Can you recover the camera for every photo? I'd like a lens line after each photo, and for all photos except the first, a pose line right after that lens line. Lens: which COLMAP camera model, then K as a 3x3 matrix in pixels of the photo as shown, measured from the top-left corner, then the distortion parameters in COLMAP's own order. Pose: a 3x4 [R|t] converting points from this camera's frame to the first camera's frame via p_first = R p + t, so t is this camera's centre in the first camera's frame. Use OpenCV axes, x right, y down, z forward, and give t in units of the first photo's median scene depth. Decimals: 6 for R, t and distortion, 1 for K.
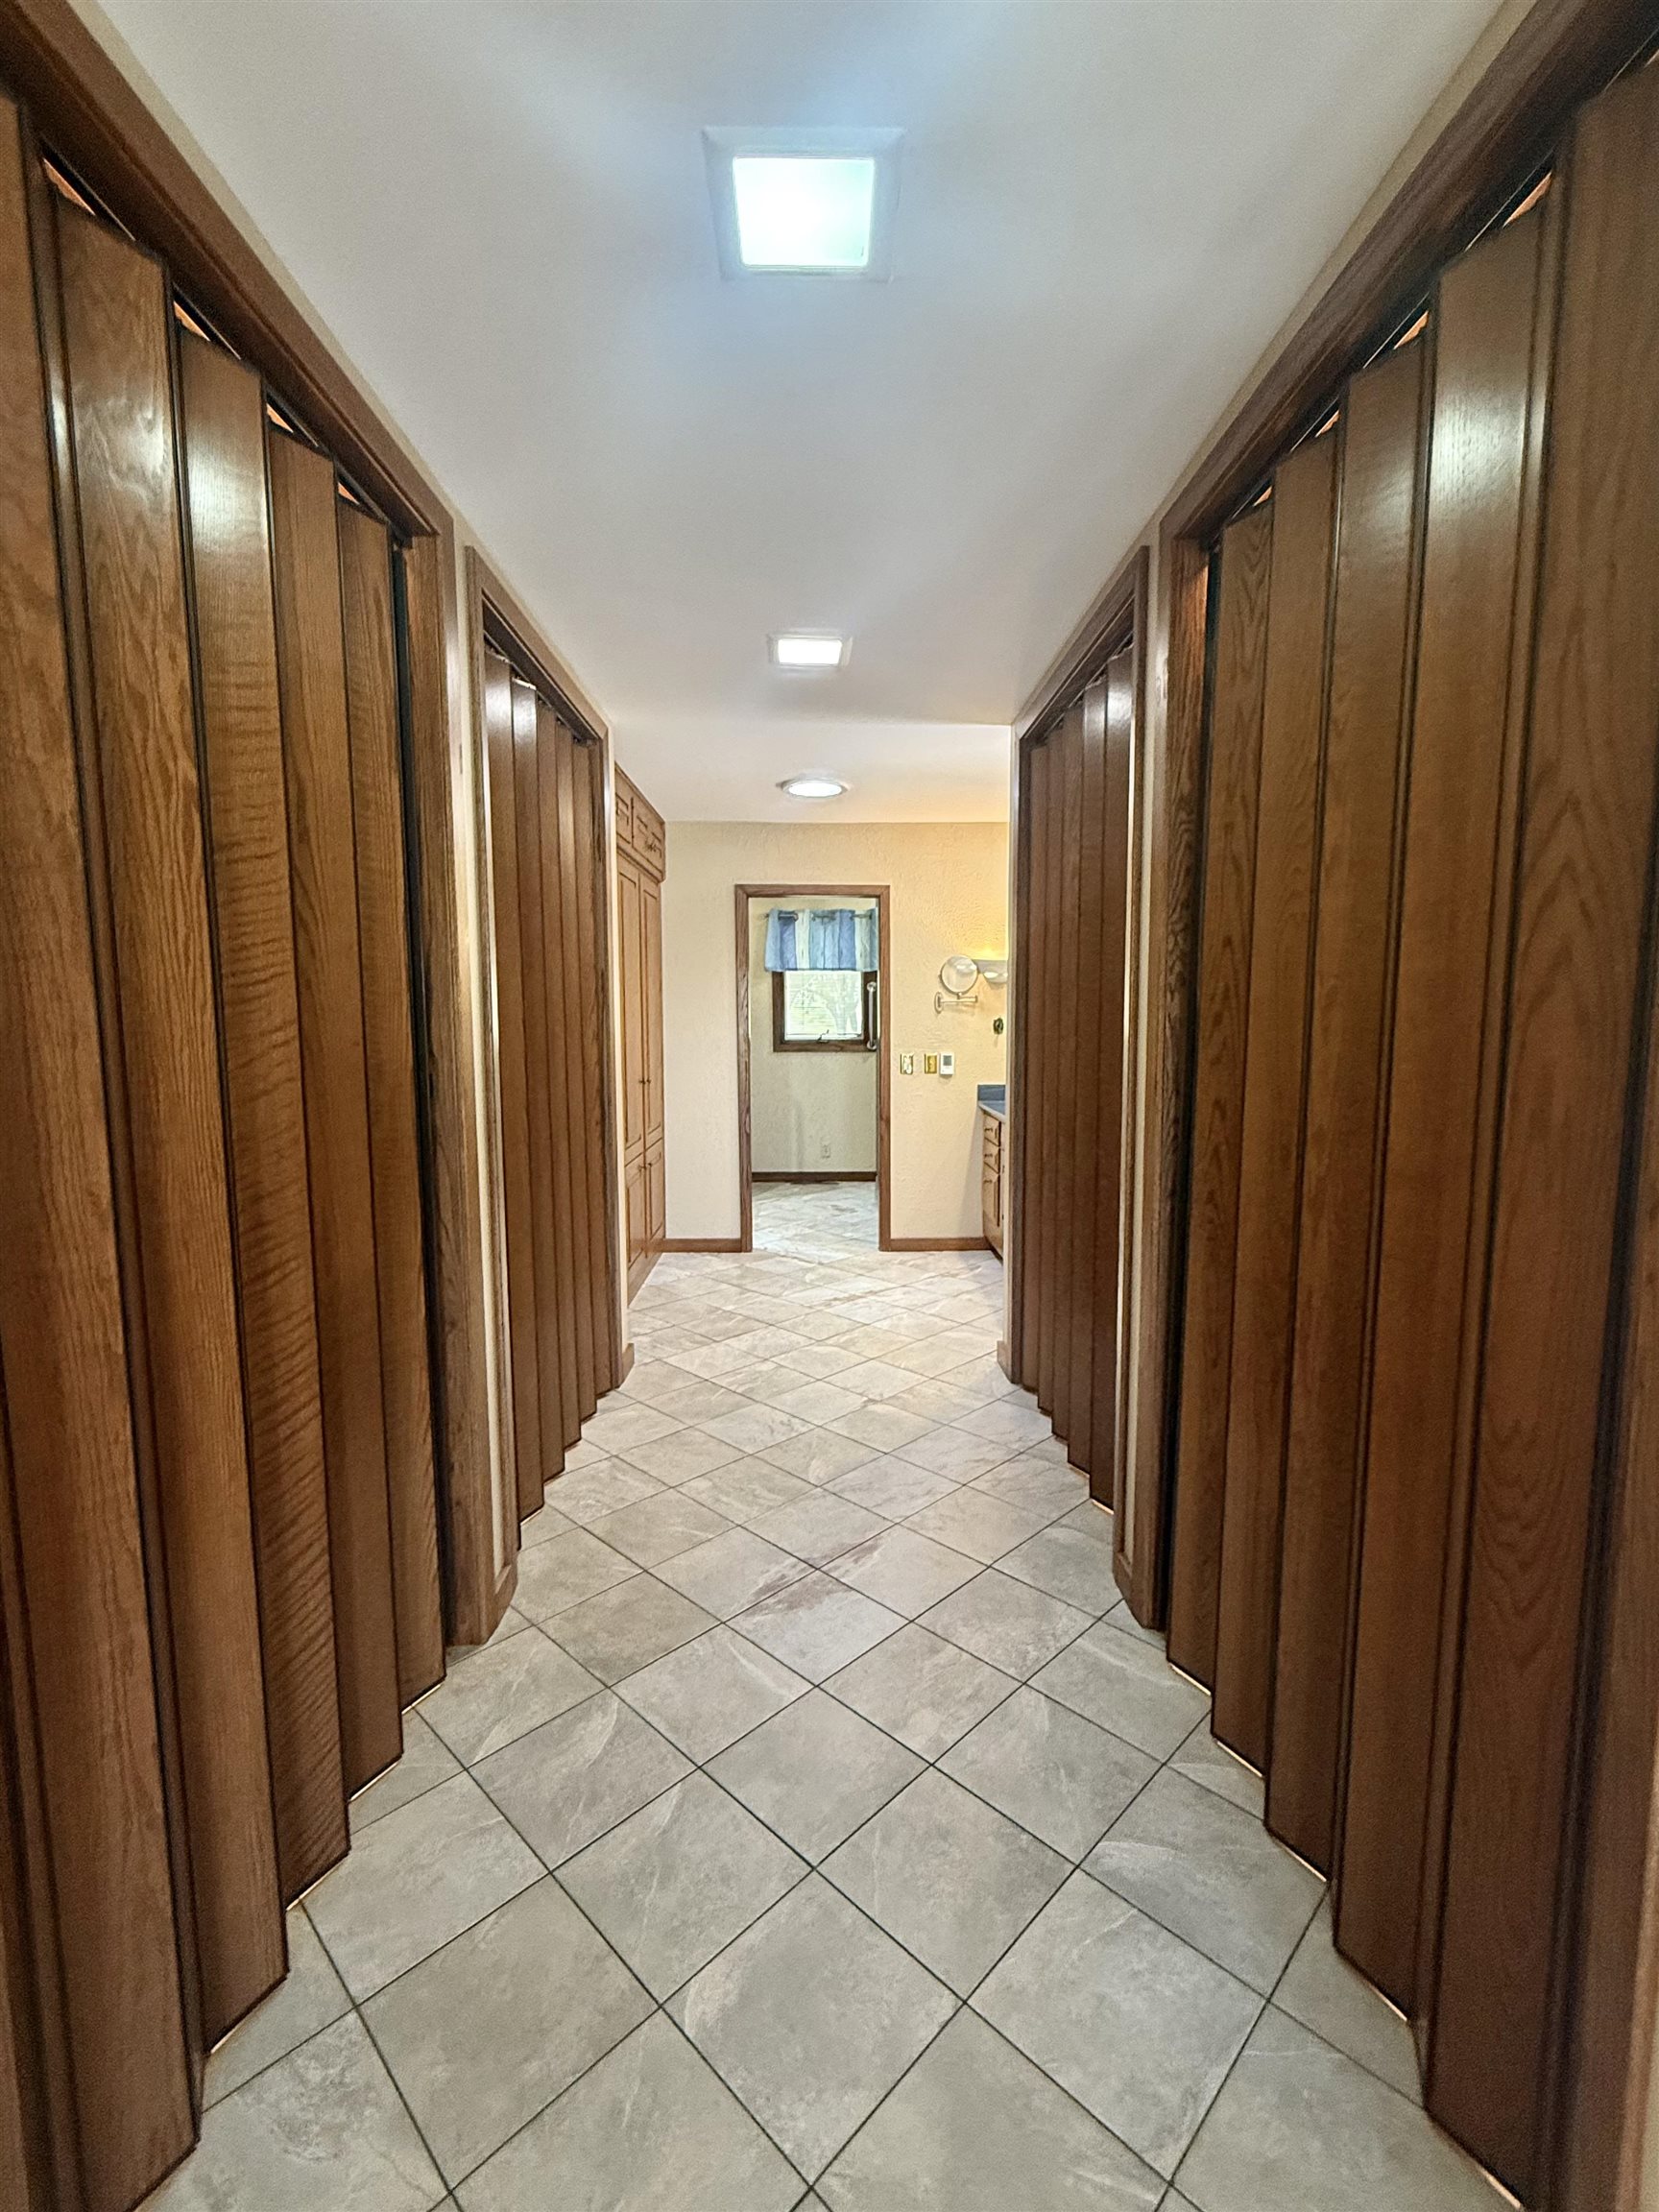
lens RADIAL K [[975.9, 0, 828.3], [0, 975.9, 1111.8], [0, 0, 1]] dist [-0.003283, 0.000160]
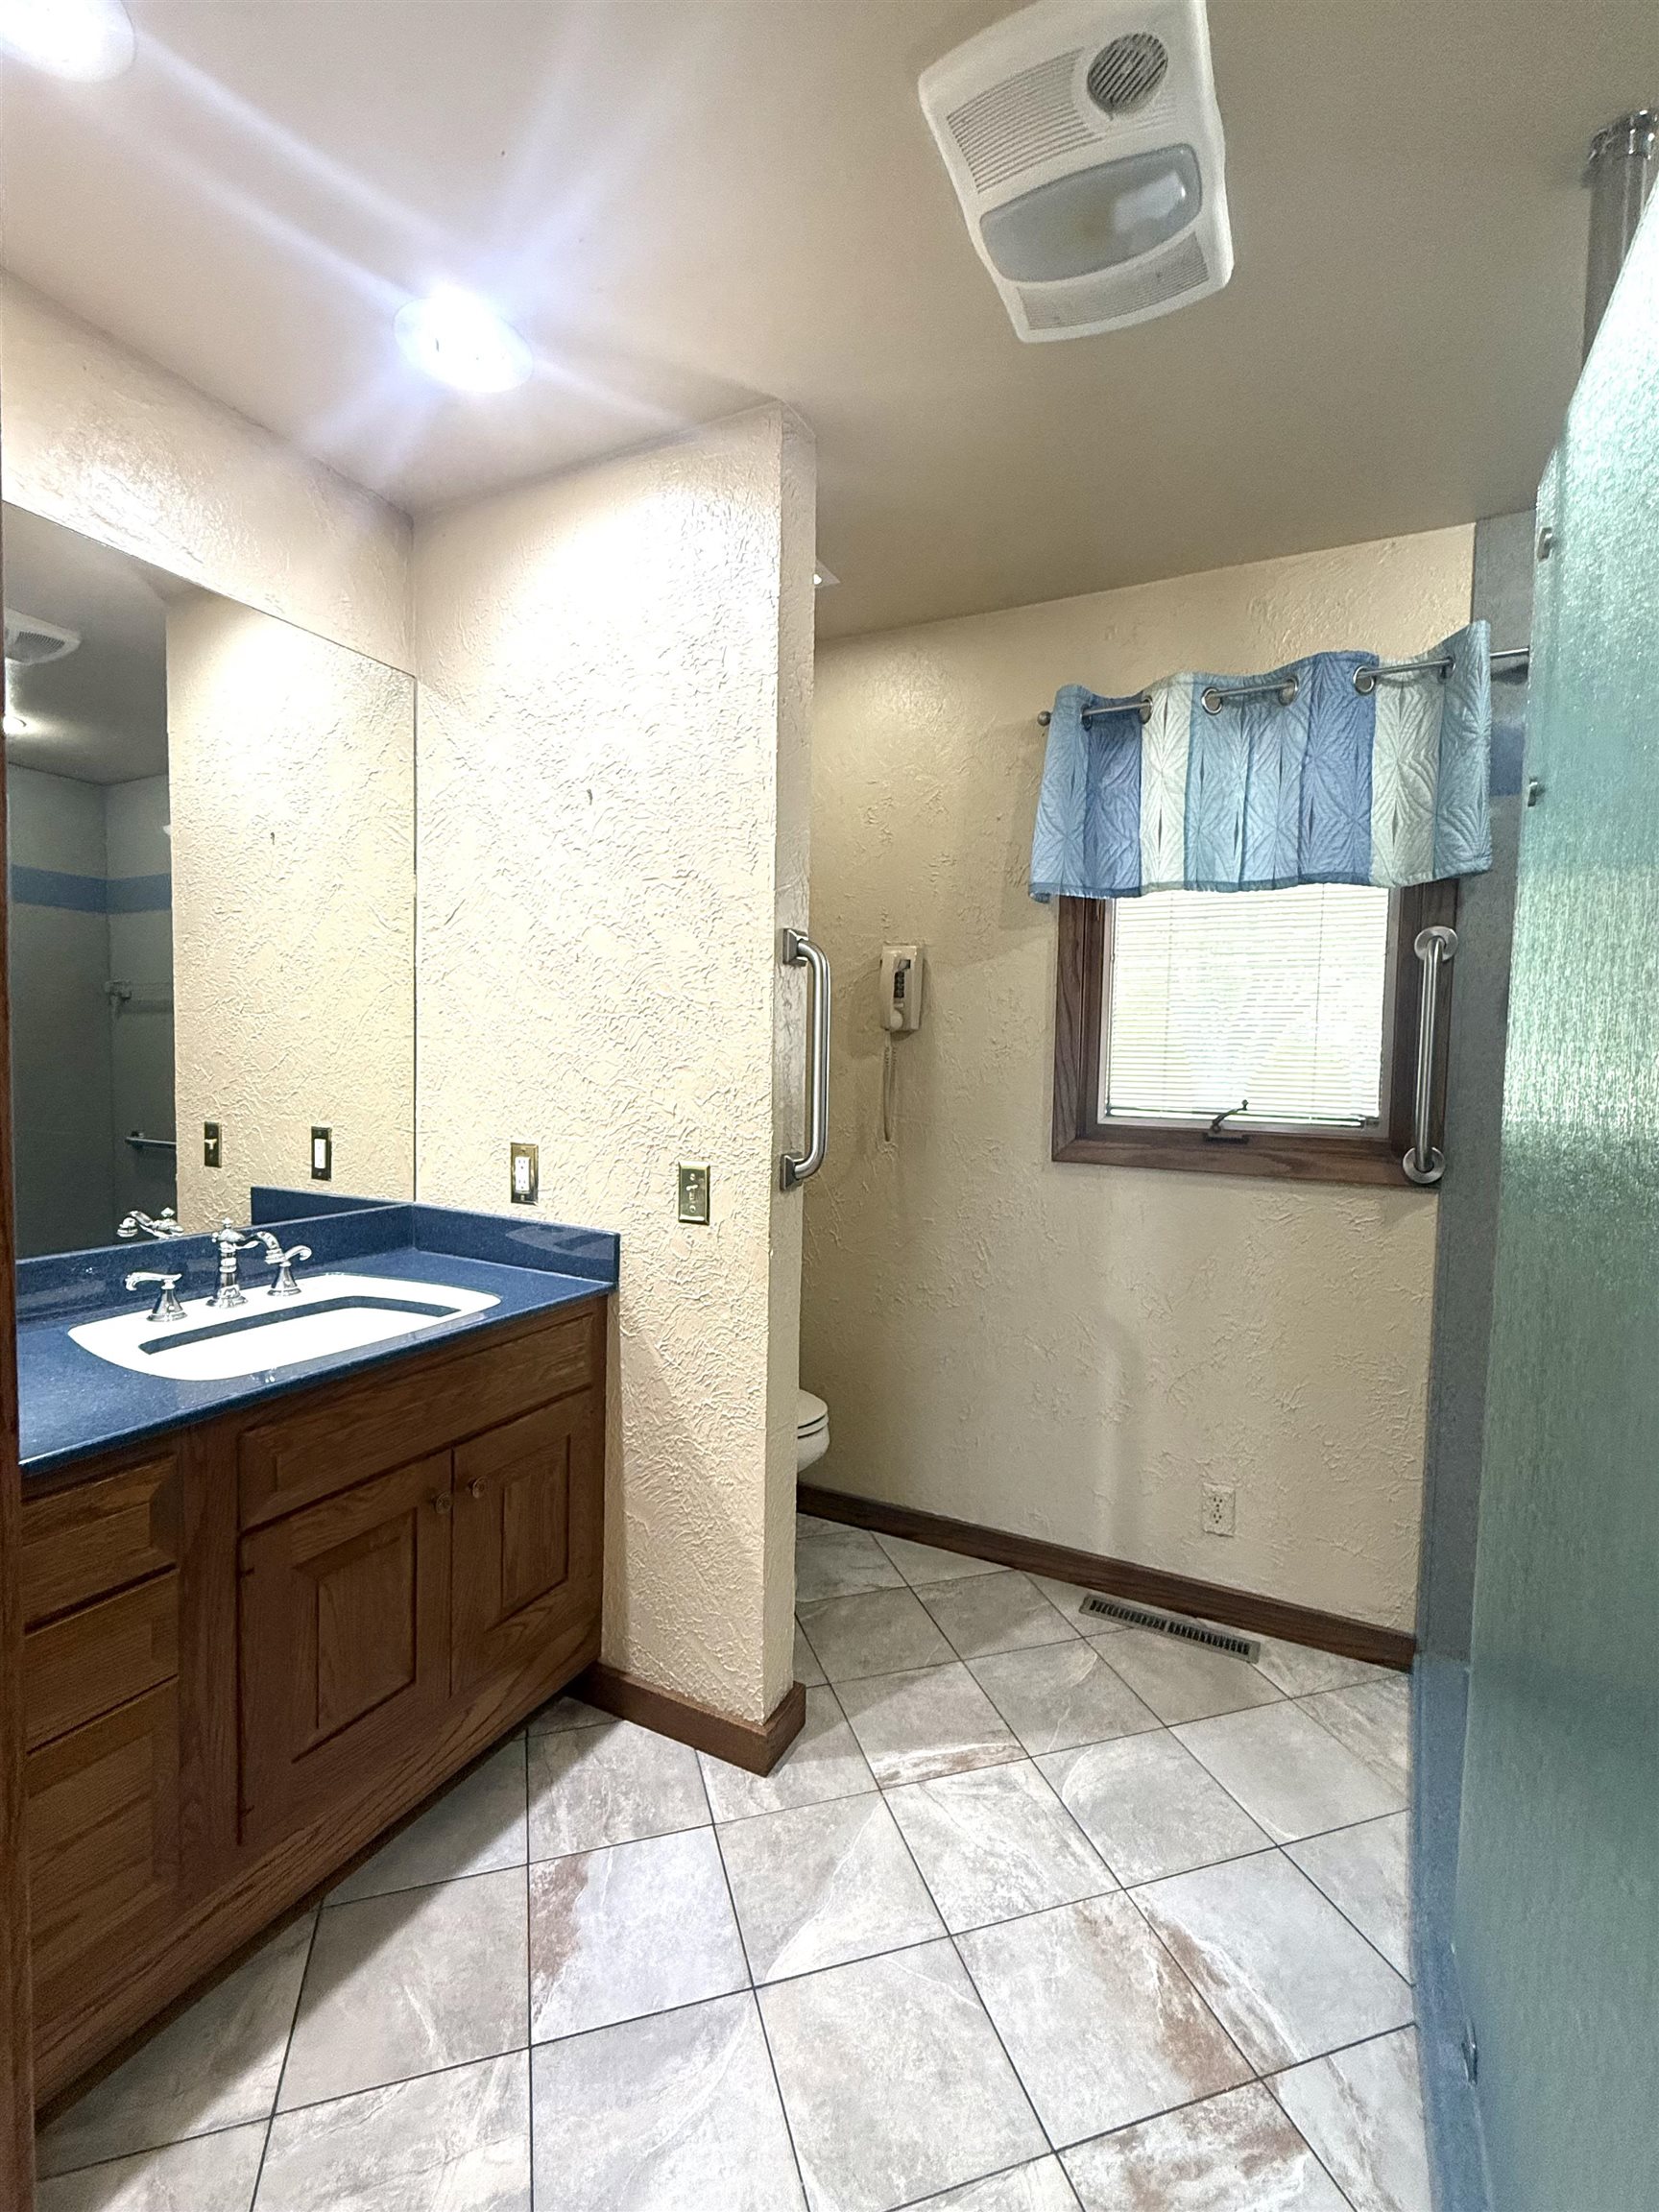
lens RADIAL K [[975.9, 0, 826.9], [0, 975.9, 1100.5], [0, 0, 1]] dist [-0.003283, 0.000160]
pose [[0.883137, 0.049192, -0.466529, 0.033329], [-0.075118, 0.996483, -0.037126, -0.086333], [0.463062, 0.067833, 0.883726, 0.941533]]
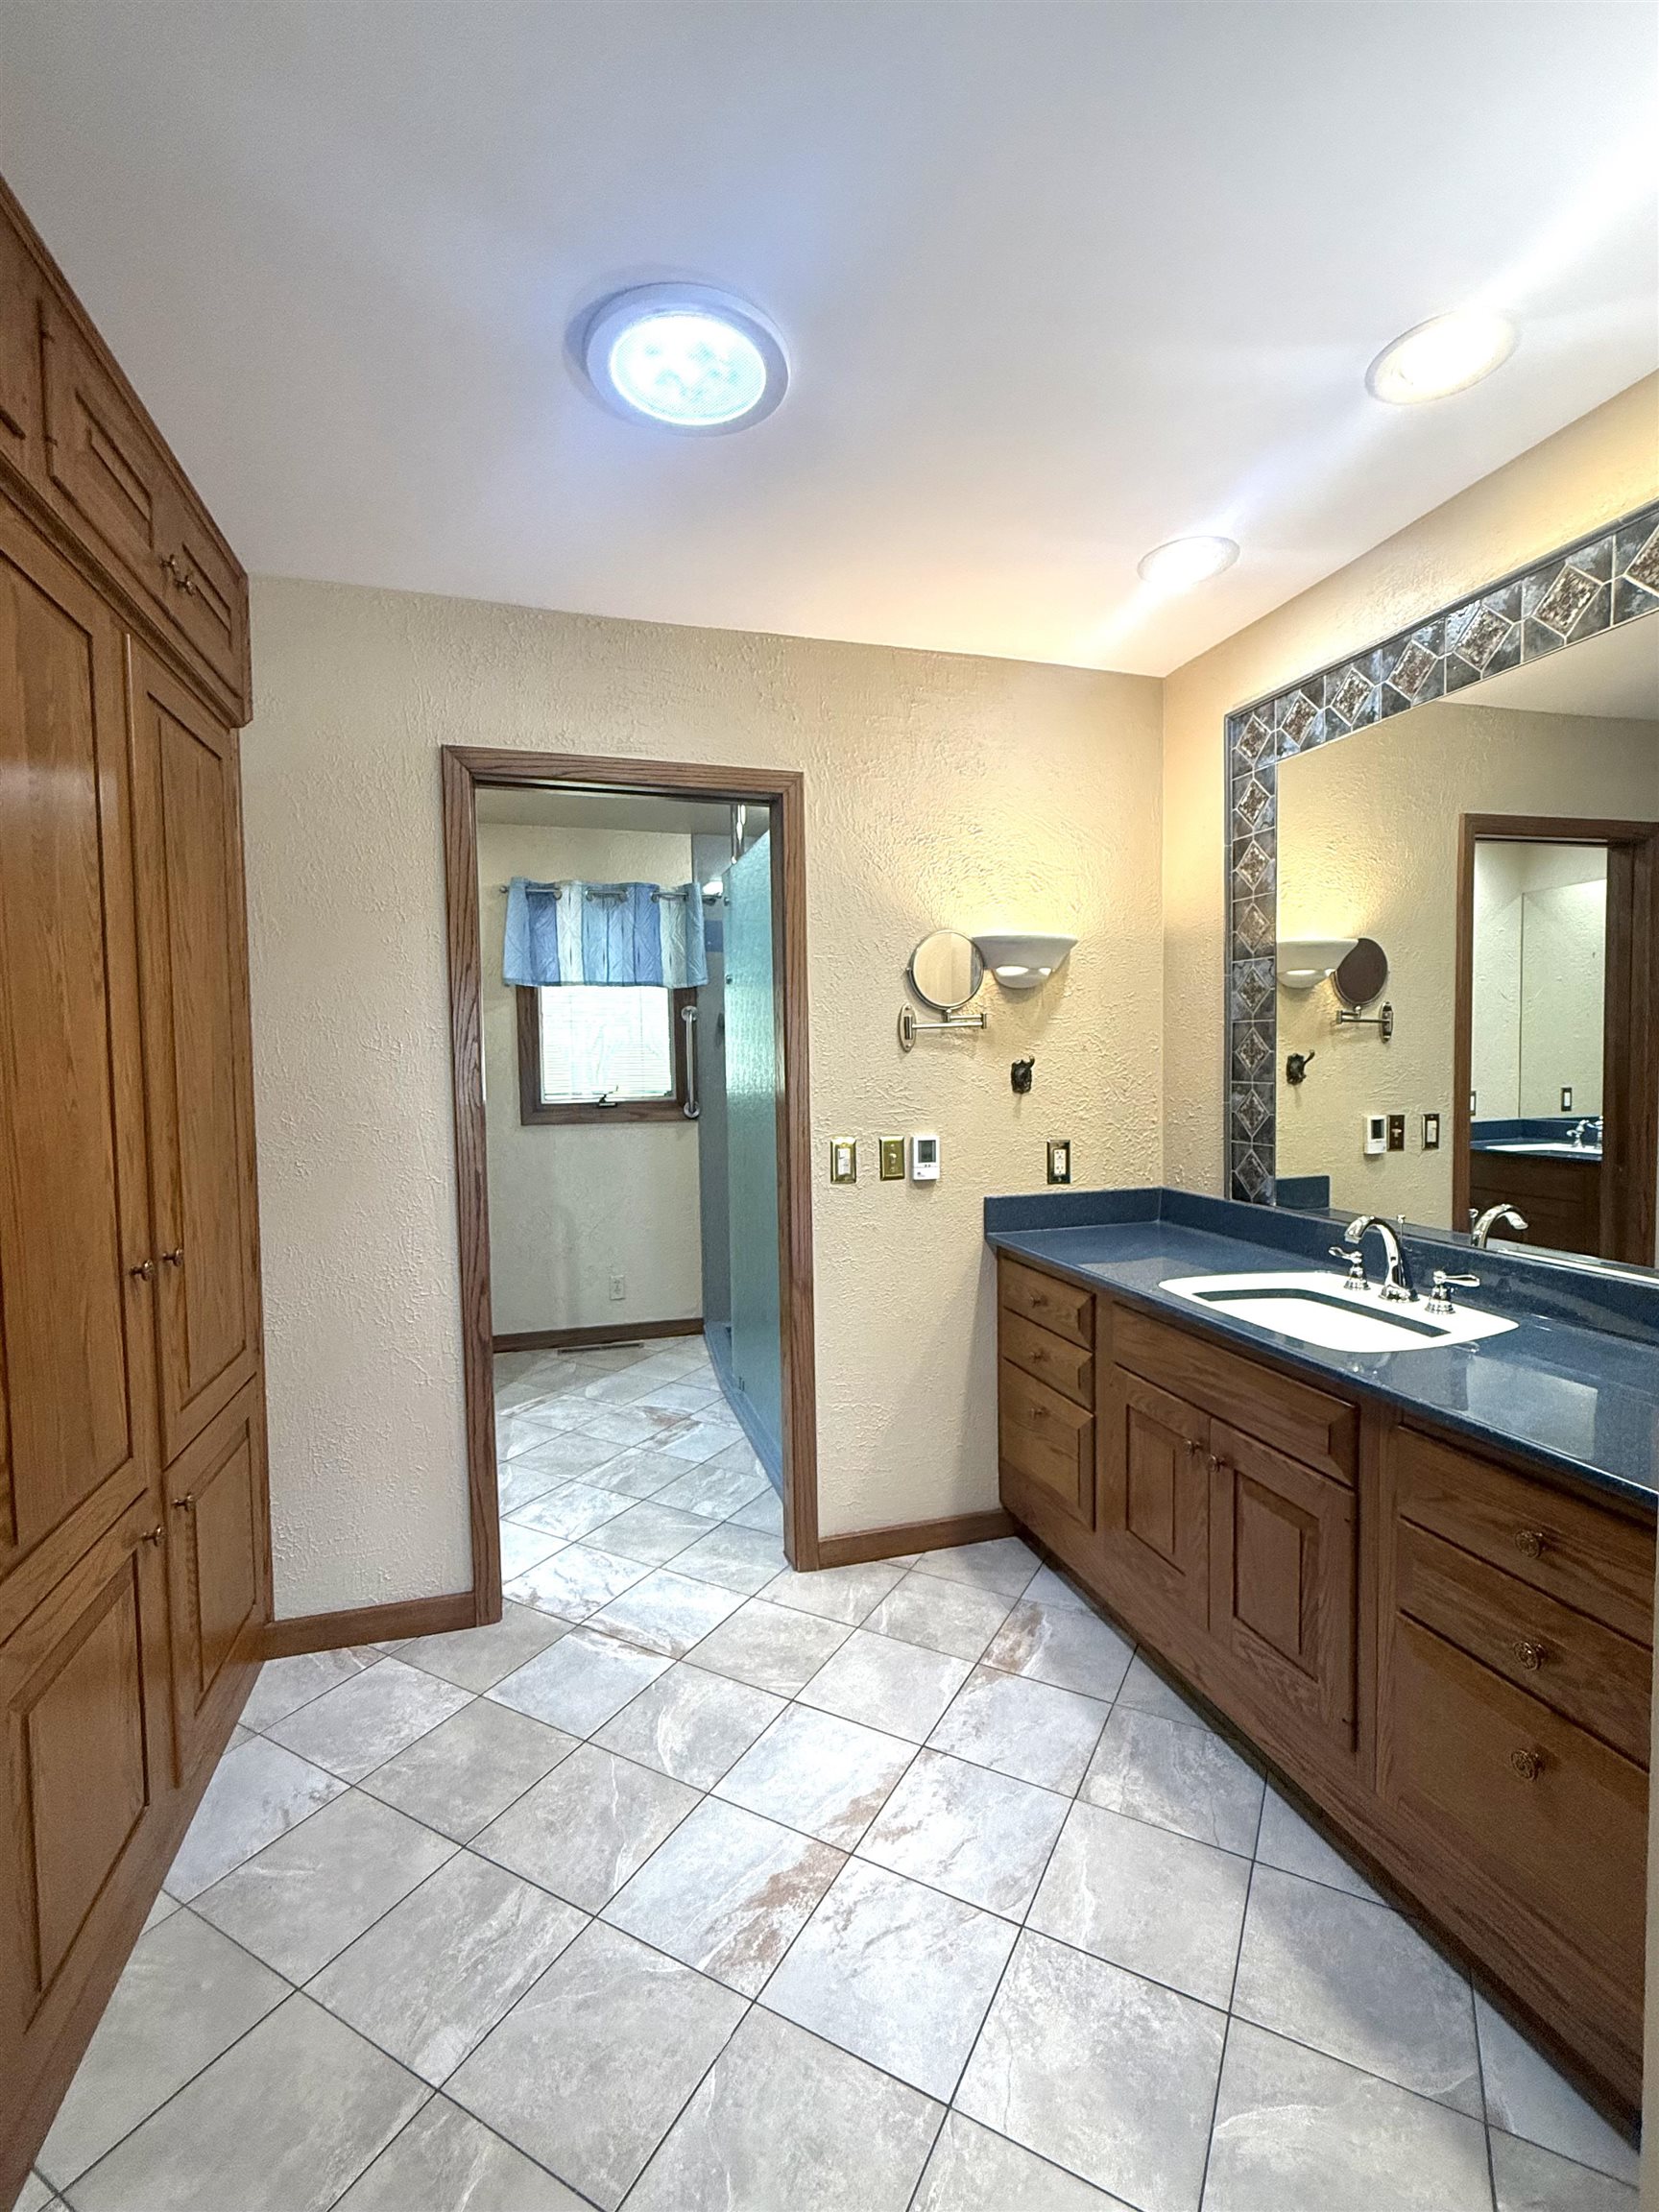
lens RADIAL K [[975.9, 0, 823.3], [0, 975.9, 1108.3], [0, 0, 1]] dist [-0.003283, 0.000160]
pose [[0.964157, -0.024405, 0.264209, -0.049594], [0.037835, 0.998231, -0.045864, -0.051823], [-0.262622, 0.054216, 0.963374, 0.538426]]
